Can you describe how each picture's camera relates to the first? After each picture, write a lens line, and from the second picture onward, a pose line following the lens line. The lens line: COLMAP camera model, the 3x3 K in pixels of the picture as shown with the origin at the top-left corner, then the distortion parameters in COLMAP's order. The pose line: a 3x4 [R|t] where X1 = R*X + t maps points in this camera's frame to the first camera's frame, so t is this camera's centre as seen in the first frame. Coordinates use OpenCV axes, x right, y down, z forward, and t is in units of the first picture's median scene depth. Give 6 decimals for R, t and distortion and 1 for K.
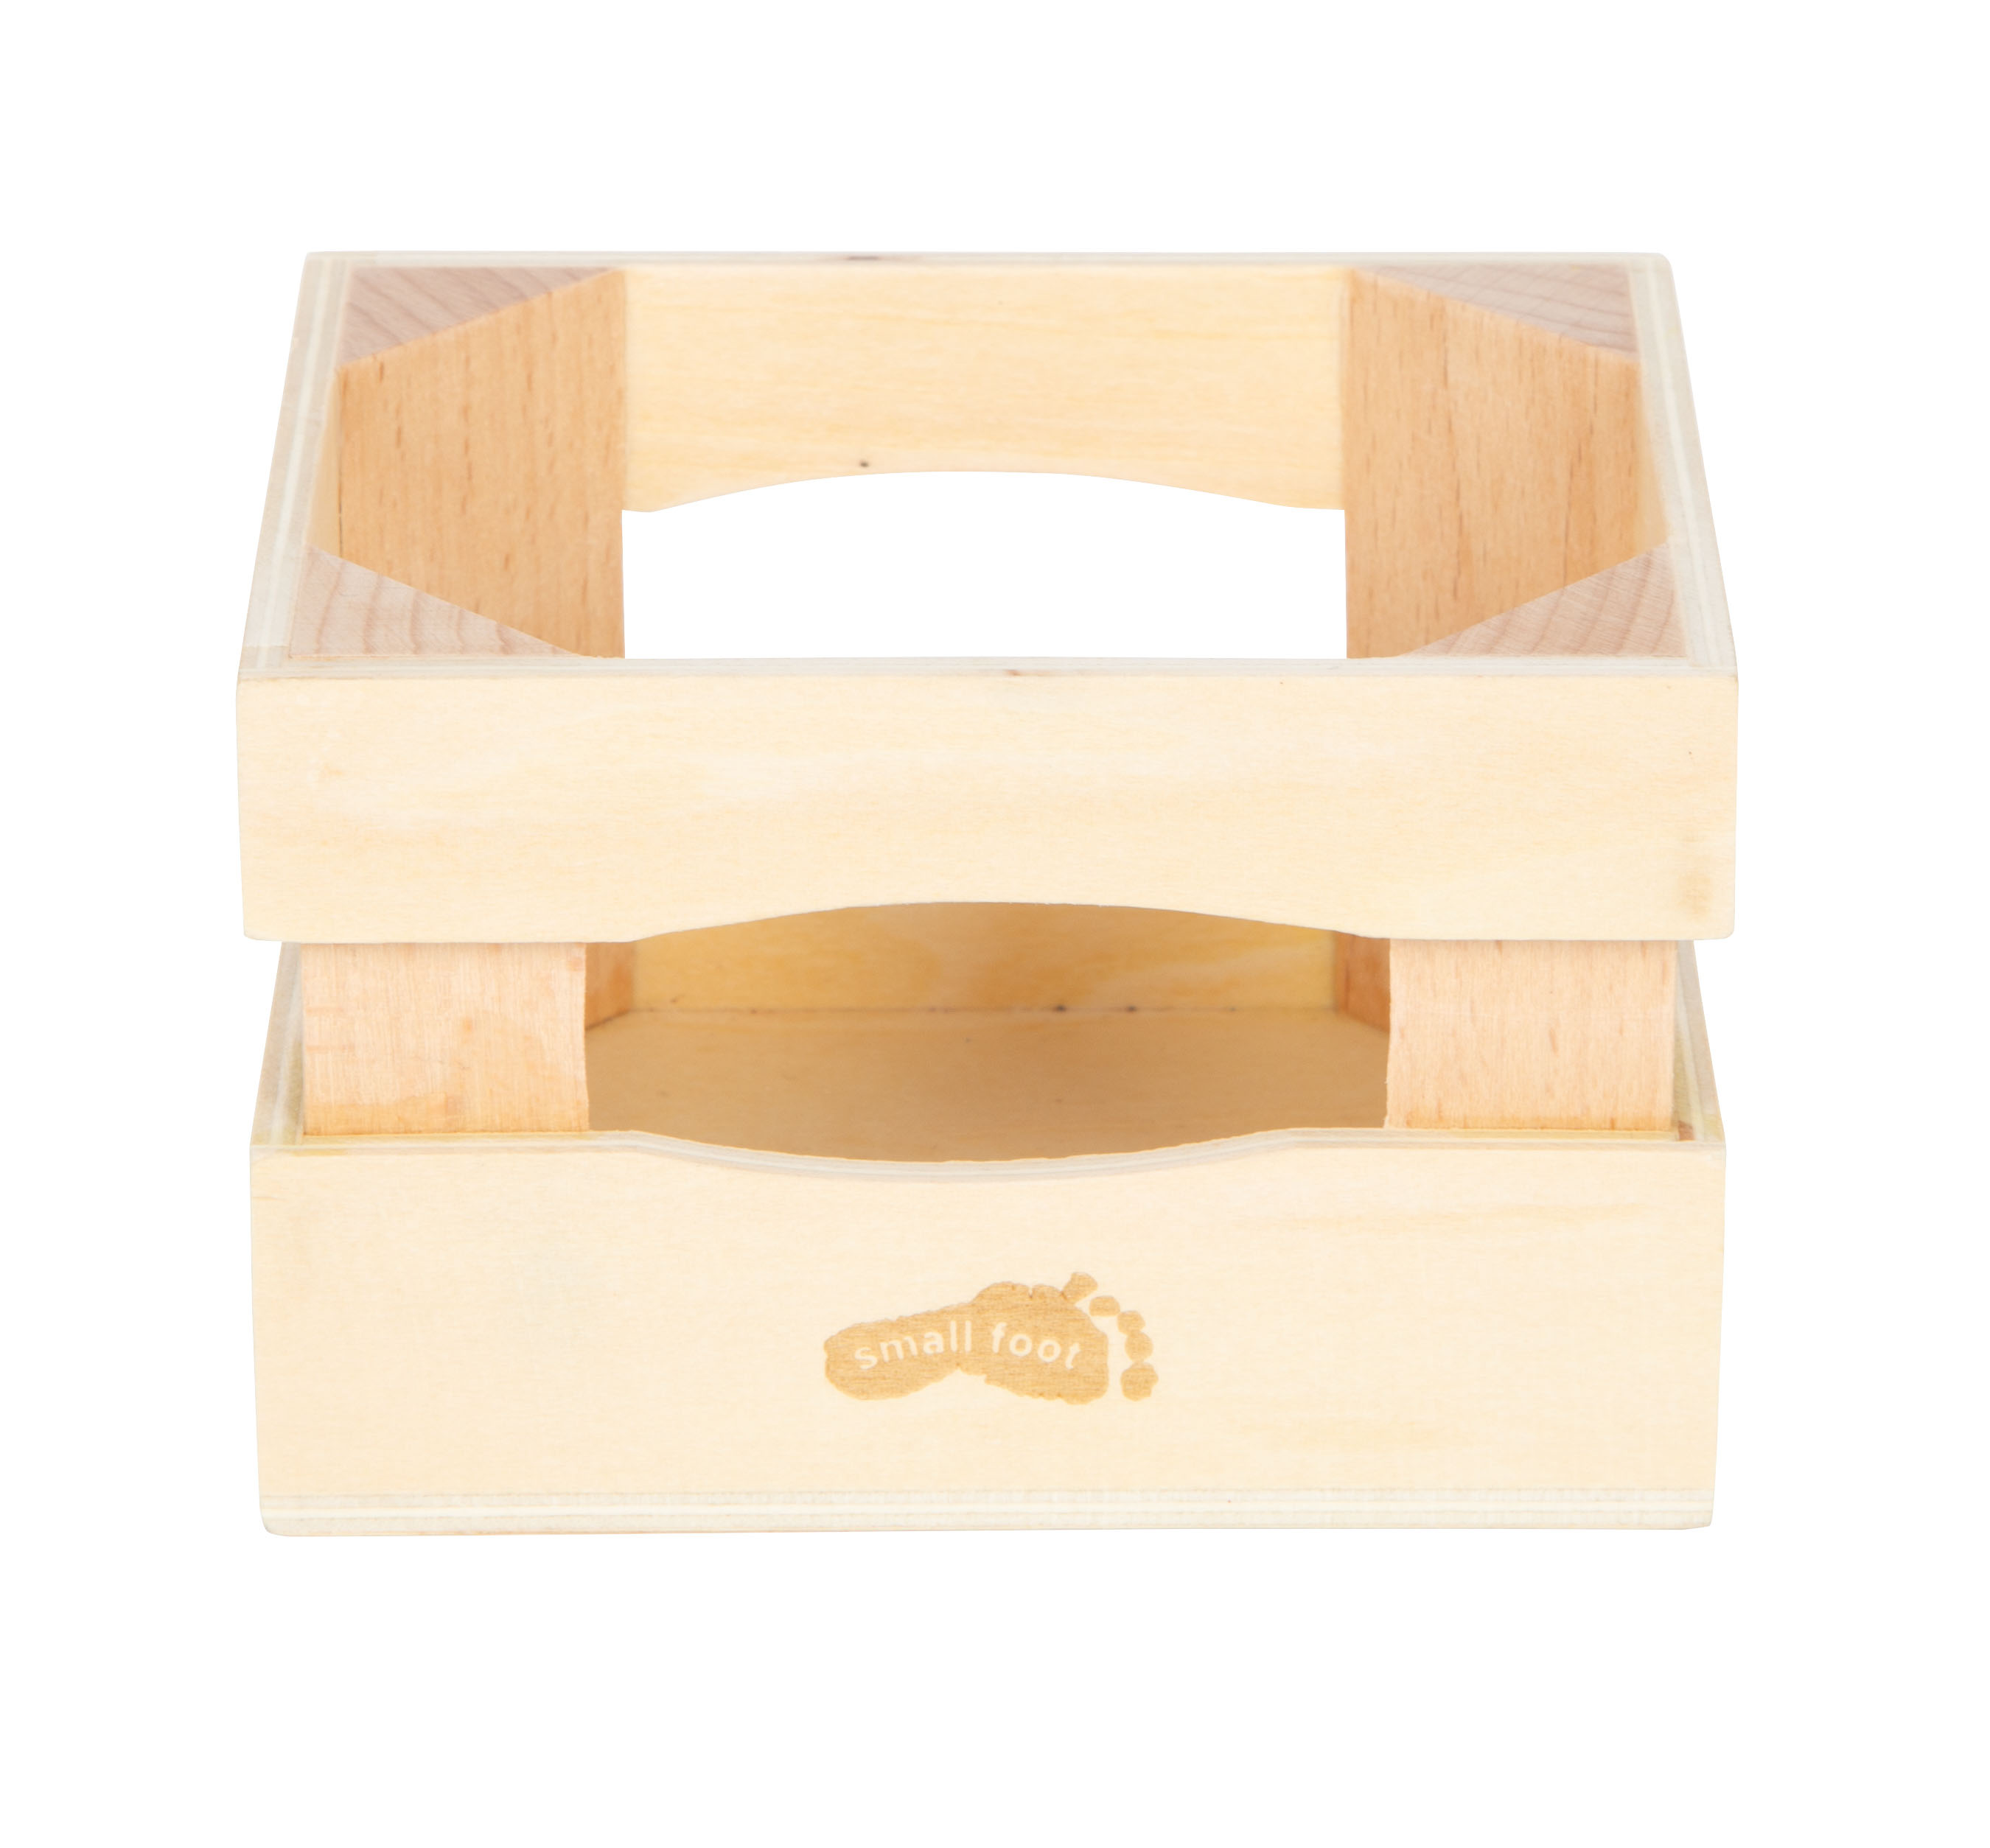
lens RADIAL K [[10003.9, 0, 995.0], [0, 10003.9, 924.0], [0, 0, 1]] dist [-0.081565, 6.600213]
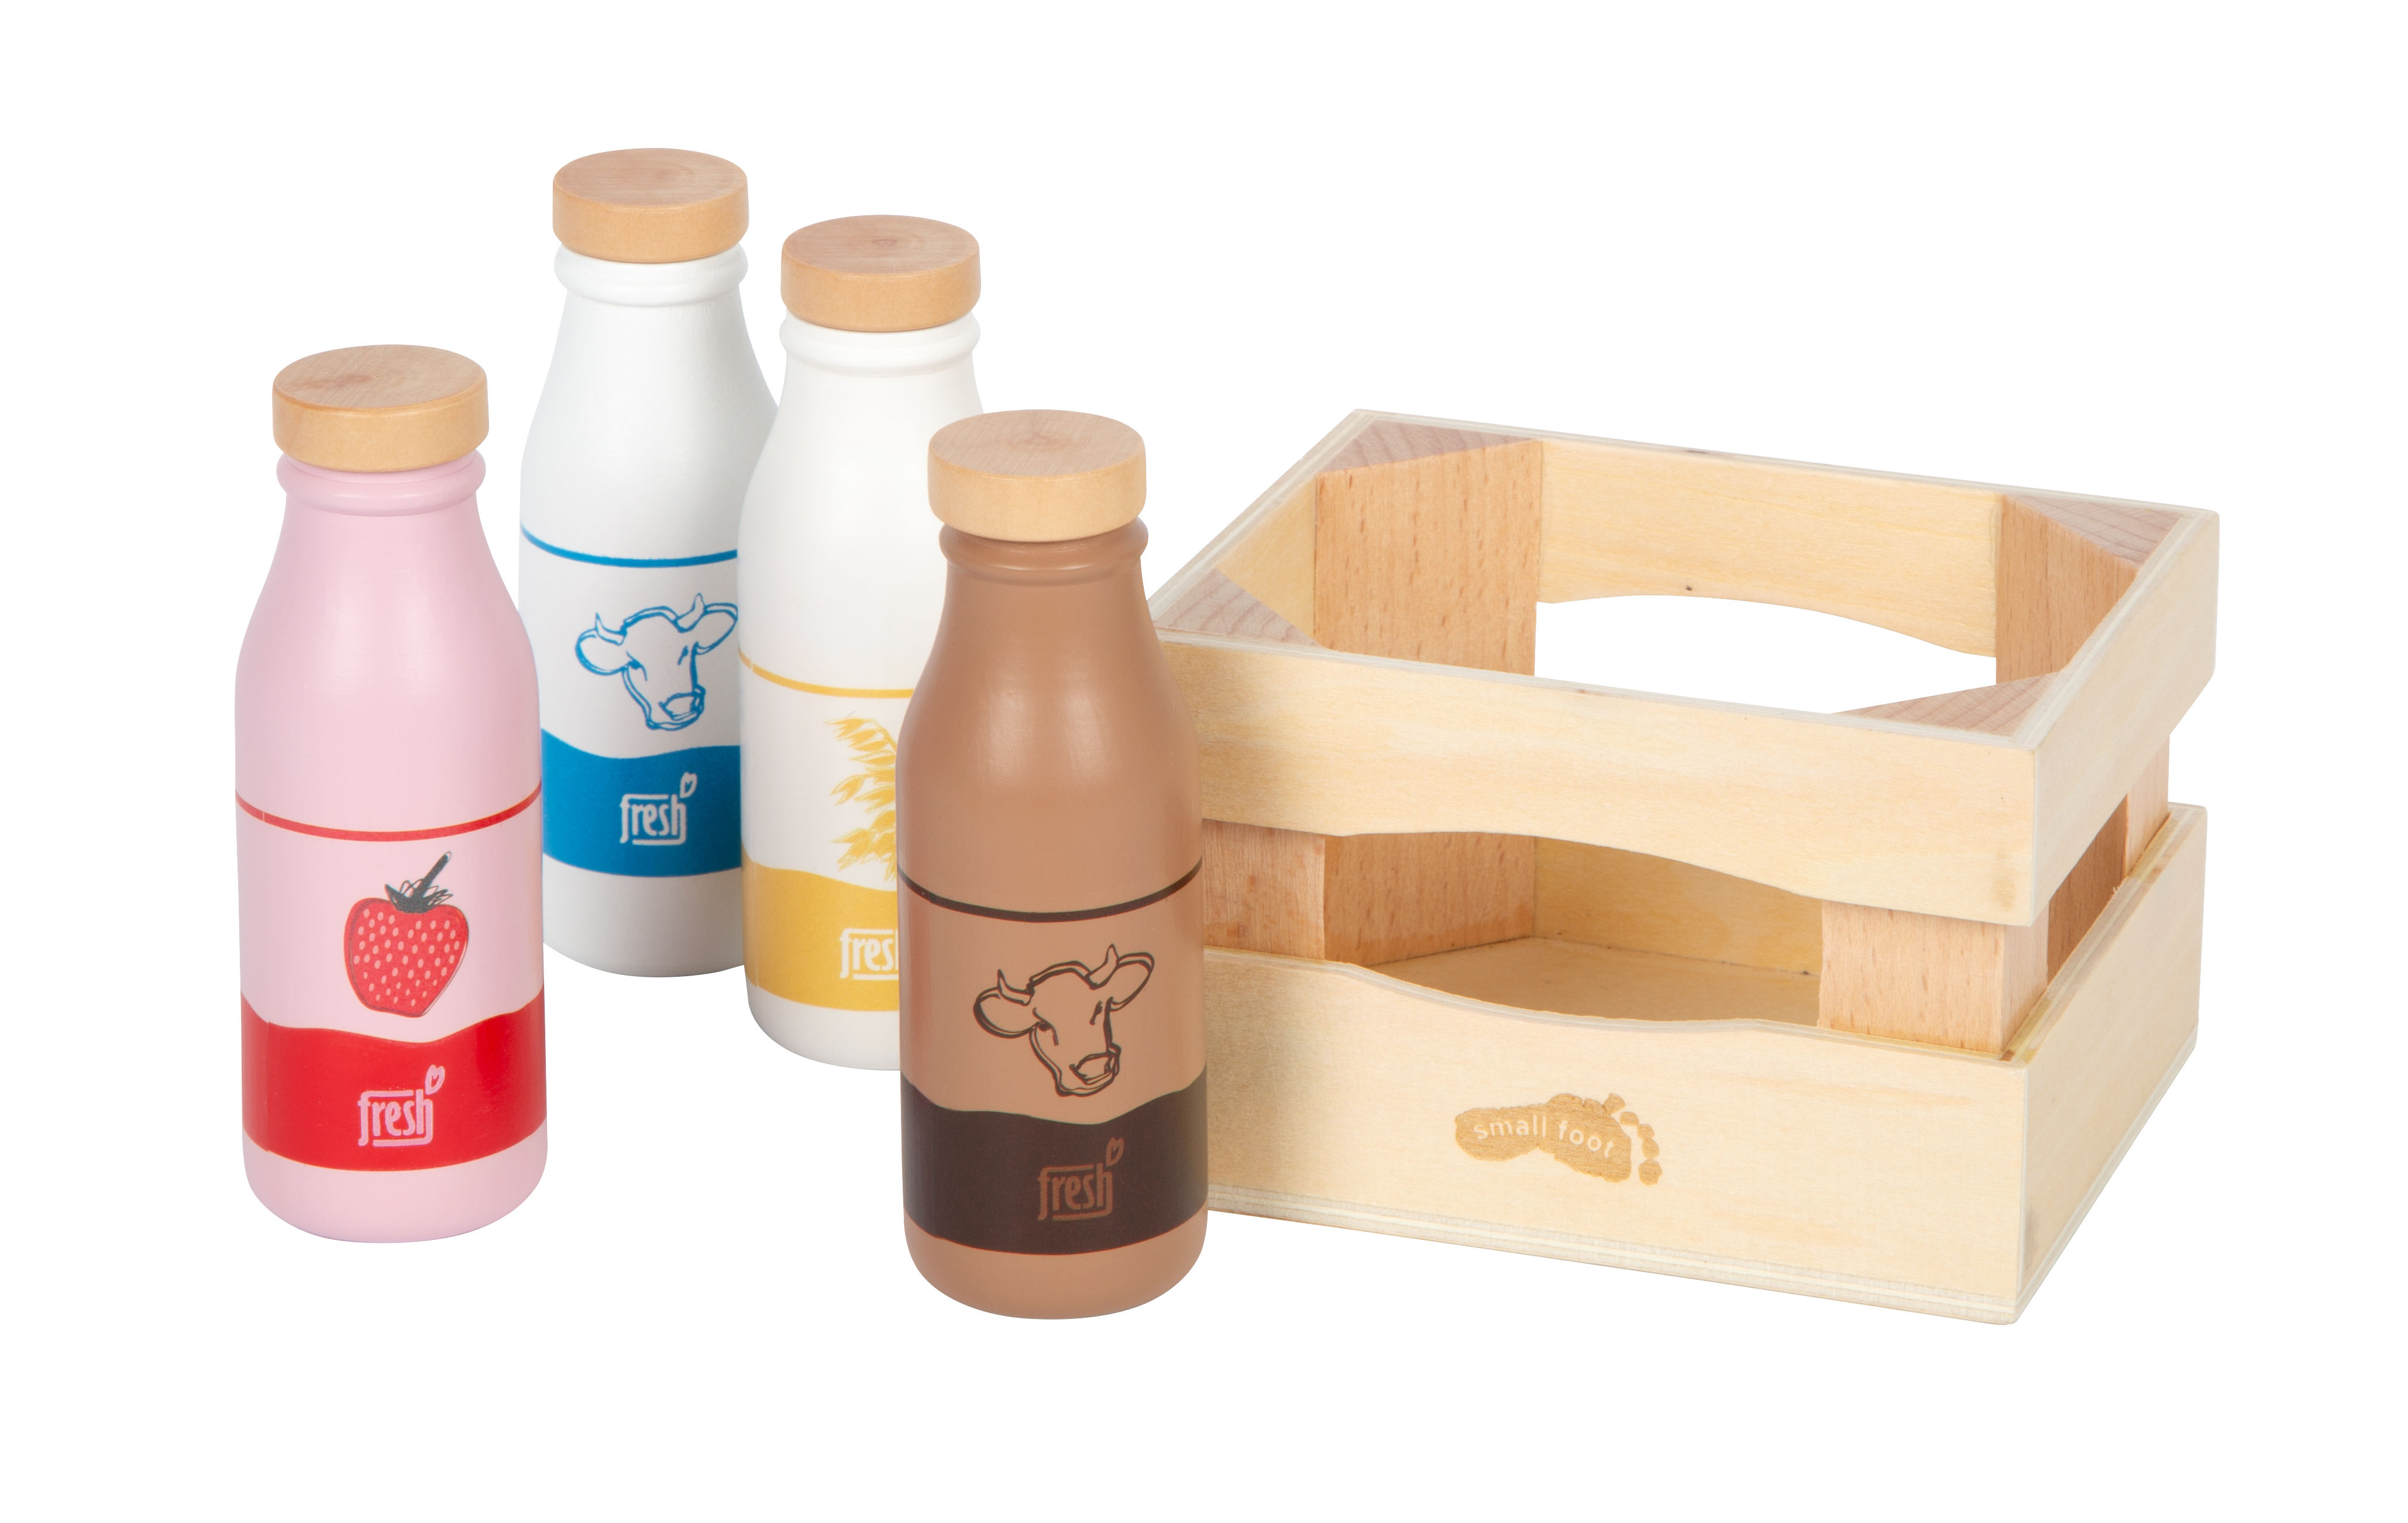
lens RADIAL K [[8523.2, 0, 1203.3], [0, 8523.2, 699.4], [0, 0, 1]] dist [0.068593, -1.141875]
pose [[0.939826, 0.121903, -0.319167, 0.339425], [-0.144547, 0.988326, -0.048154, 0.044488], [0.309571, 0.091391, 0.946474, -0.250099]]
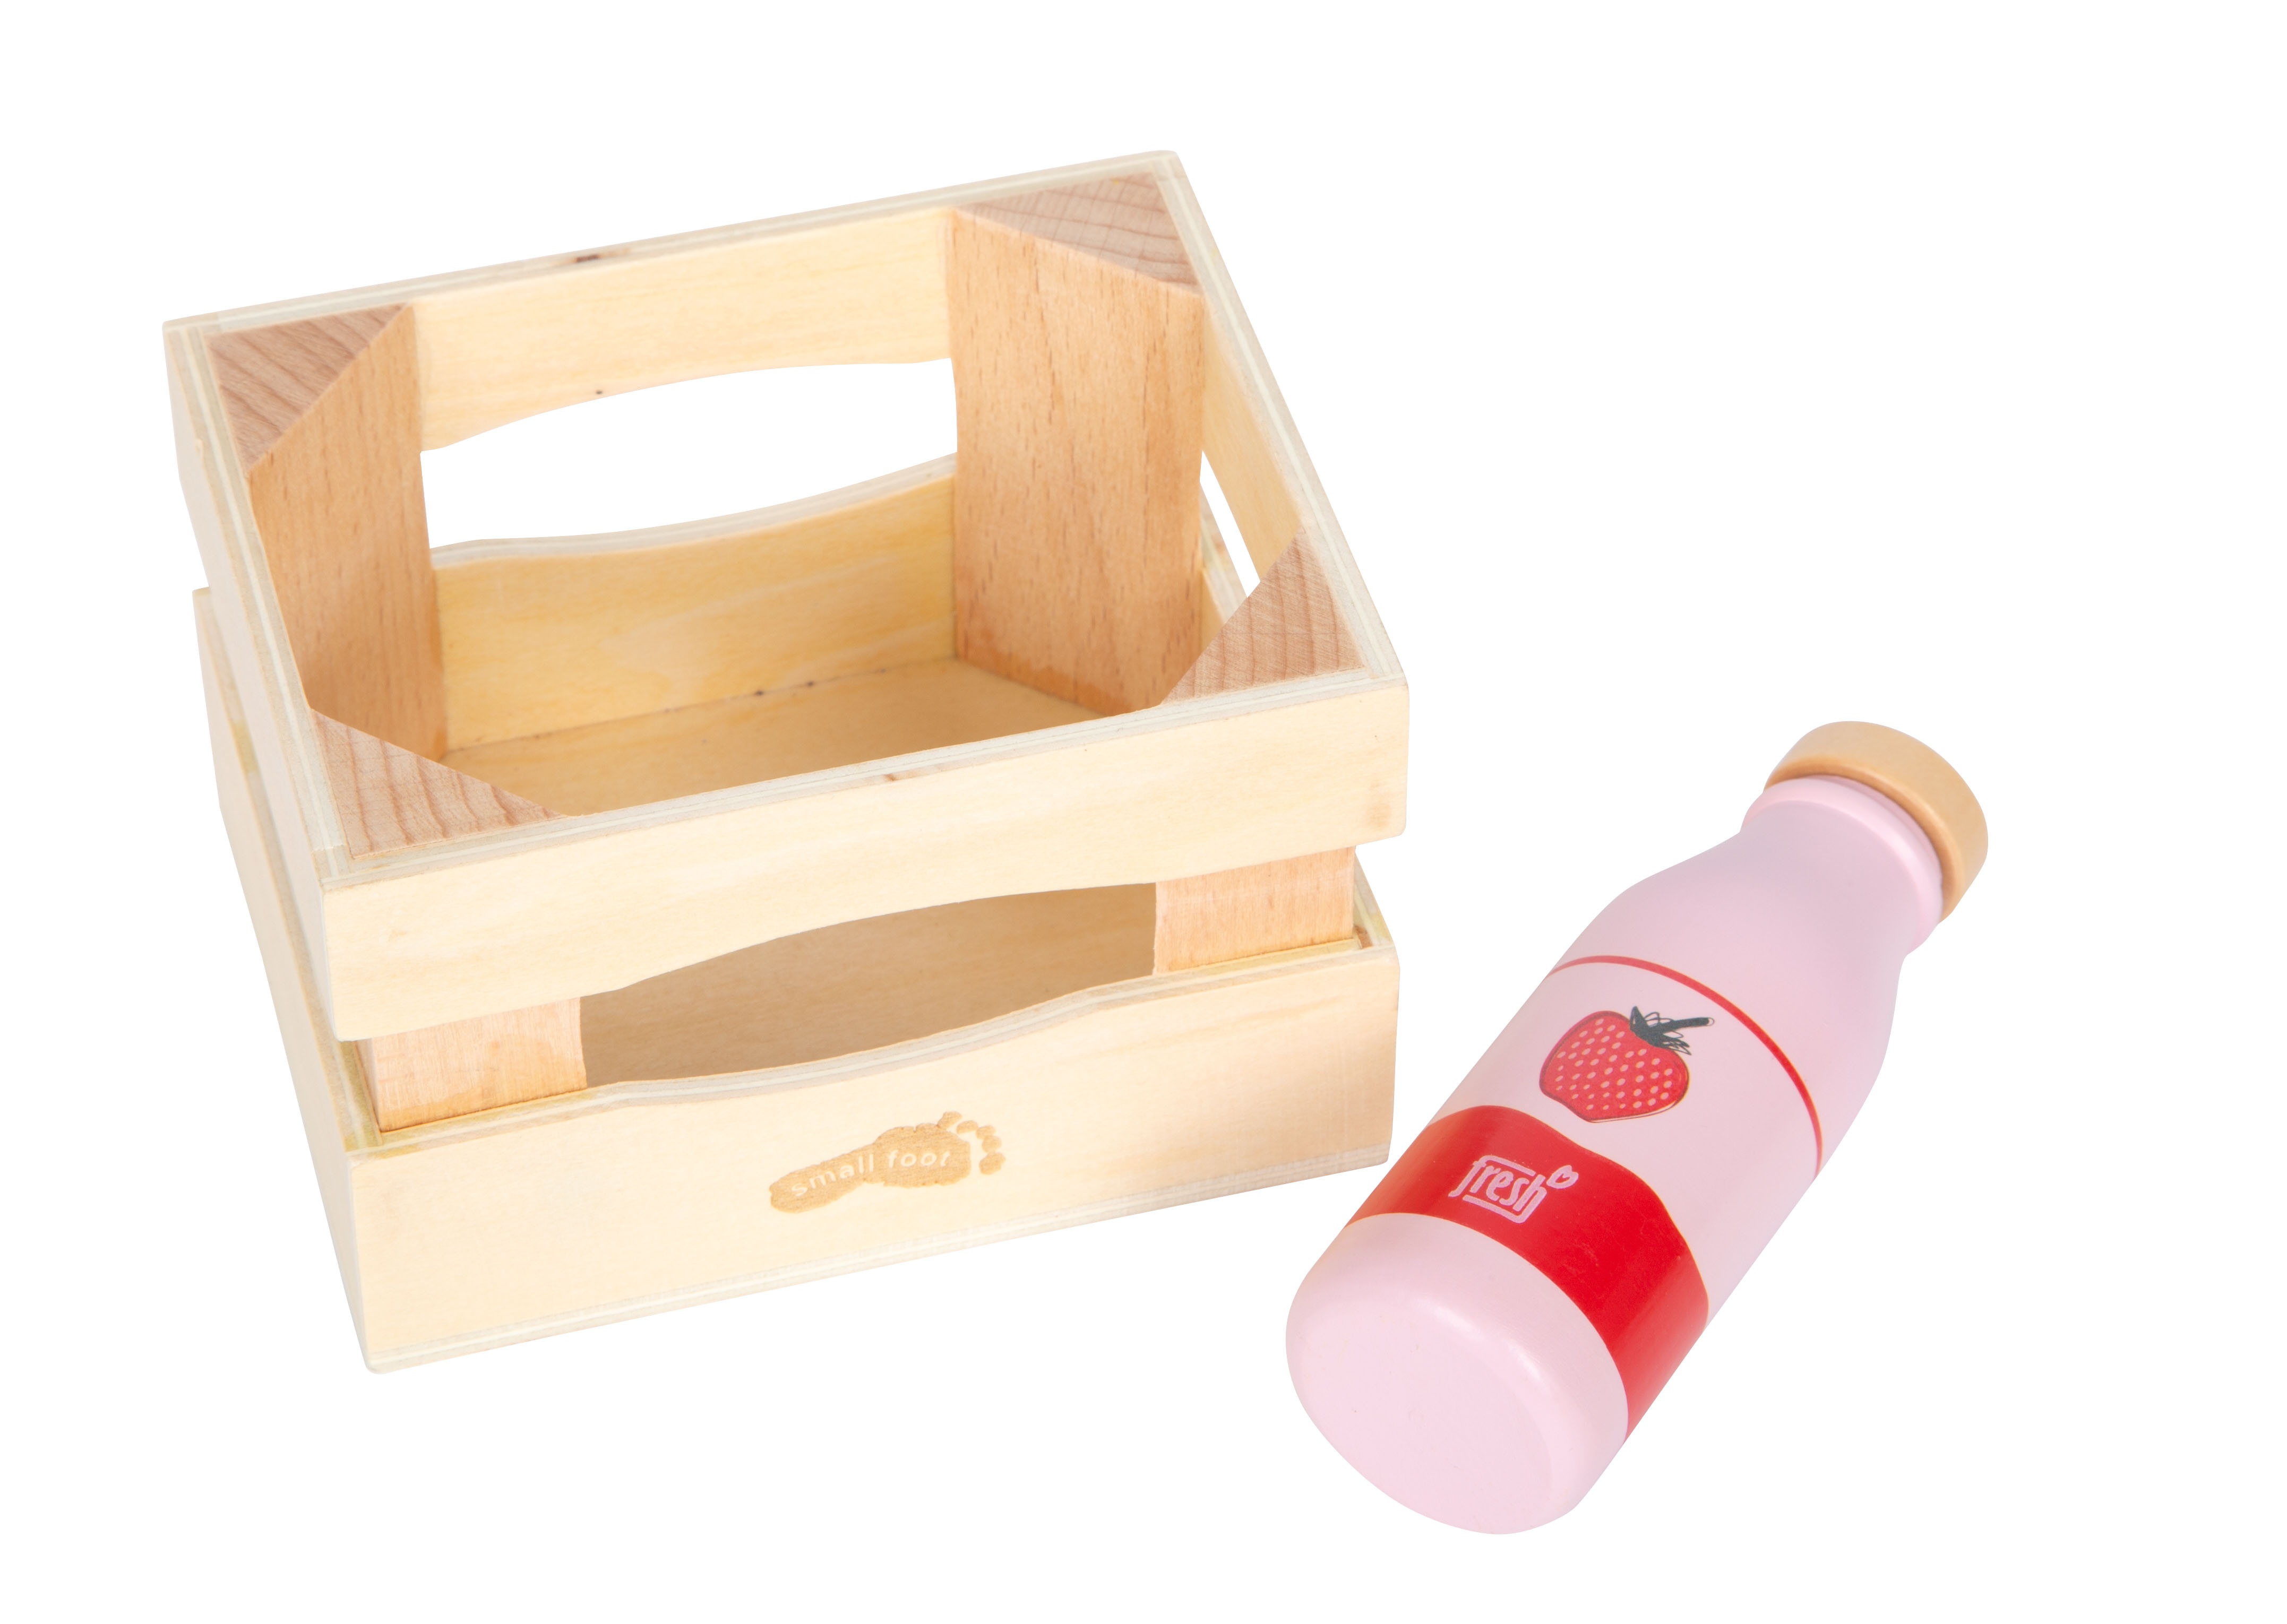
lens RADIAL K [[7217.9, 0, 1143.5], [0, 7217.9, 812.0], [0, 0, 1]] dist [-0.057093, 3.523744]
pose [[0.963629, -0.183792, 0.194008, -0.141734], [0.105960, 0.929225, 0.353996, -0.330931], [-0.245339, -0.320564, 0.914903, 0.095341]]
